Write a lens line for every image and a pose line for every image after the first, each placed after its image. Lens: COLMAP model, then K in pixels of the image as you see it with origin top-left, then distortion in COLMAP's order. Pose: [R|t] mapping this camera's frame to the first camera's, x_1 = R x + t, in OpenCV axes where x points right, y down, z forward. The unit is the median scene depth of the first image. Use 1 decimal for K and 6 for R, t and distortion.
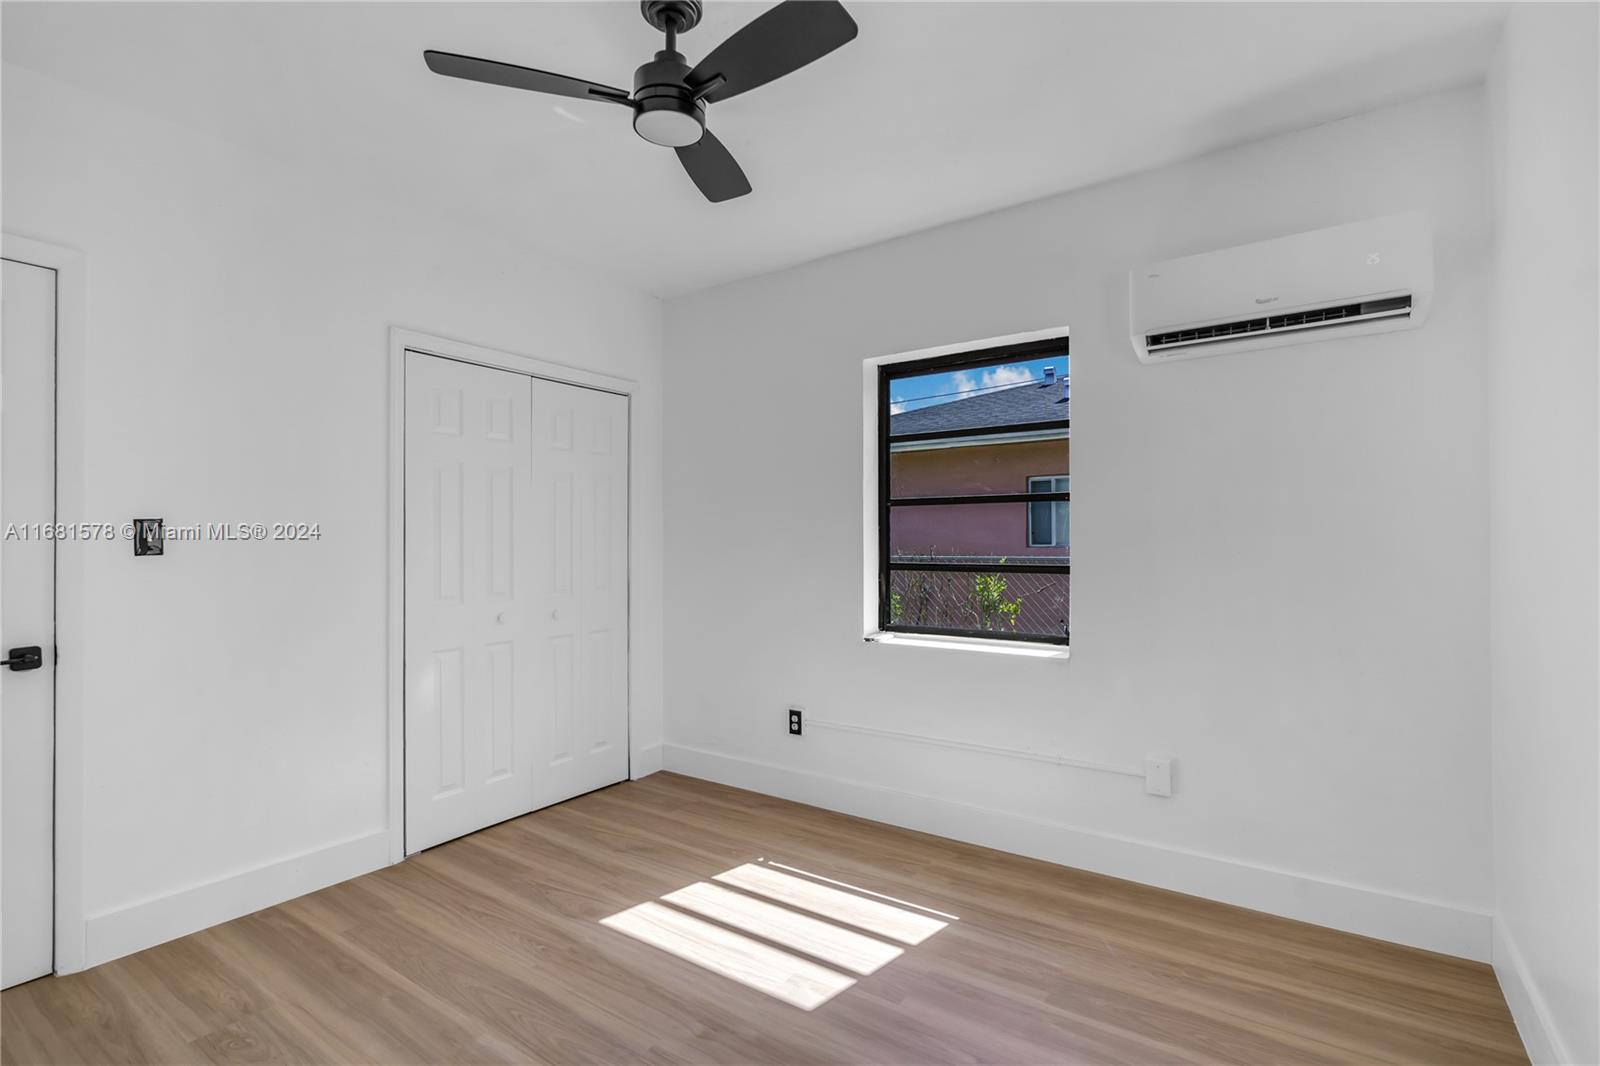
lens RADIAL K [[737.2, 0, 791.8], [0, 737.2, 551.2], [0, 0, 1]] dist [-0.001711, 0.000081]
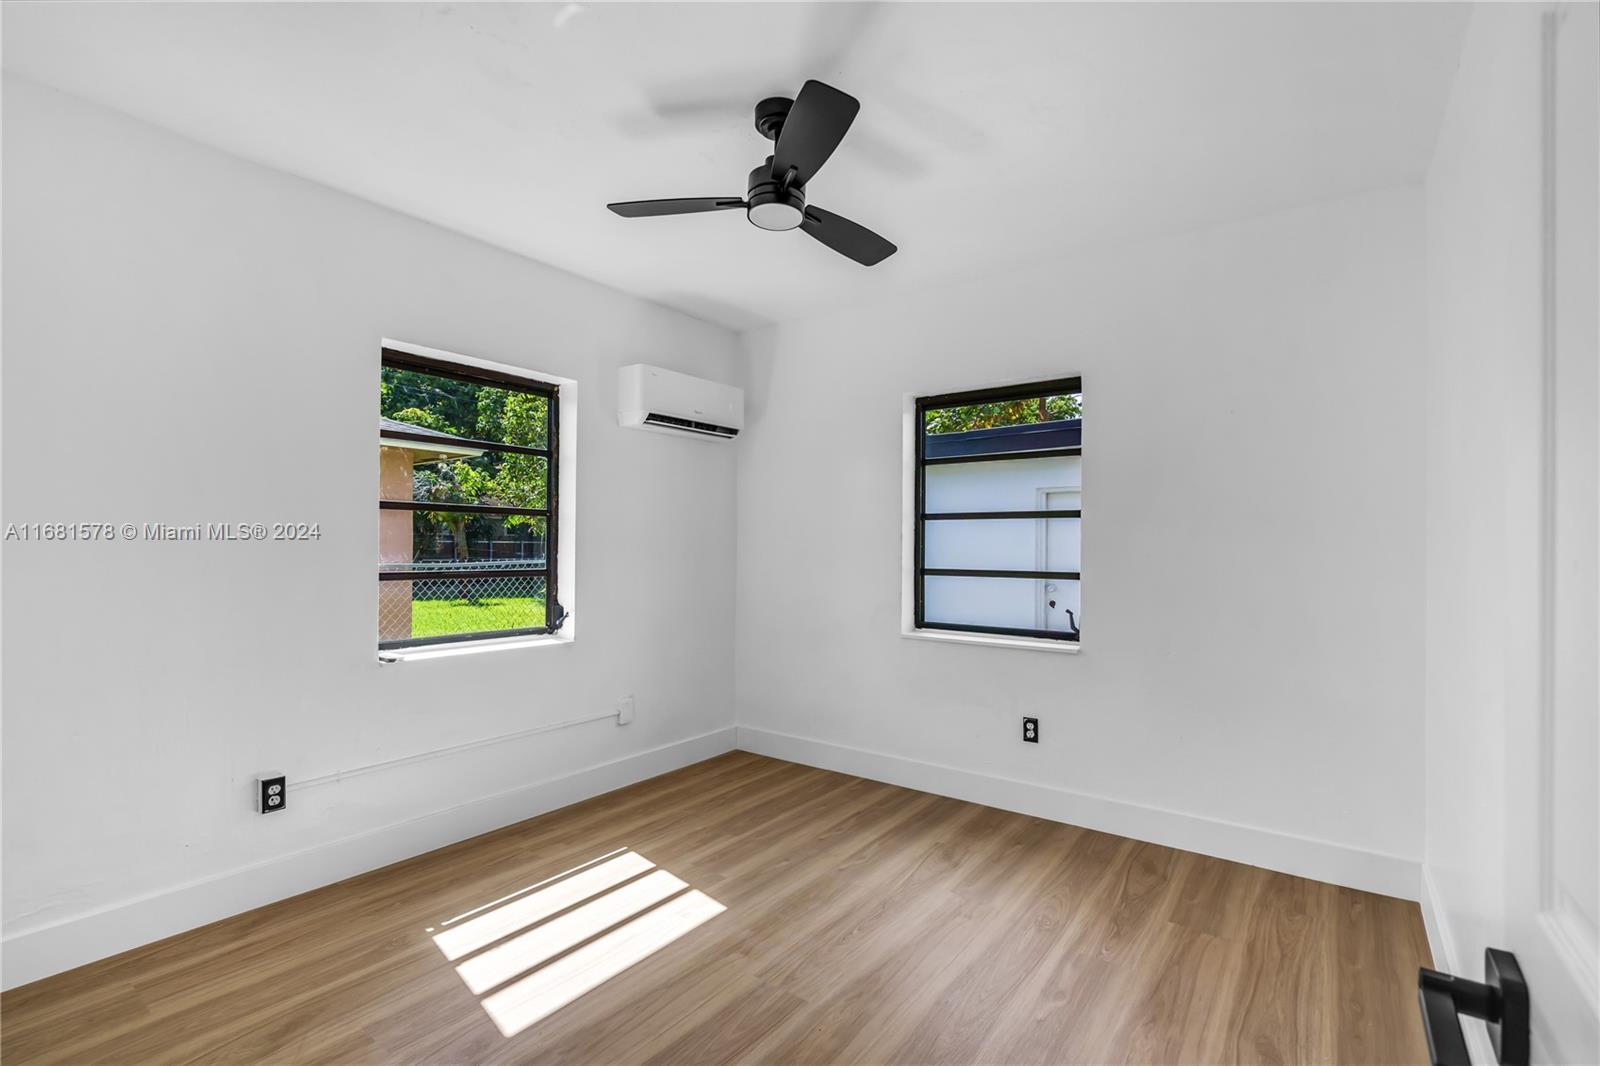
lens RADIAL K [[737.2, 0, 791.8], [0, 737.2, 551.2], [0, 0, 1]] dist [-0.001711, 0.000081]
pose [[0.038125, -0.006669, 0.999251, -1.059305], [0.001862, 0.999976, 0.006602, -0.021061], [-0.999271, 0.001609, 0.038136, 0.683817]]
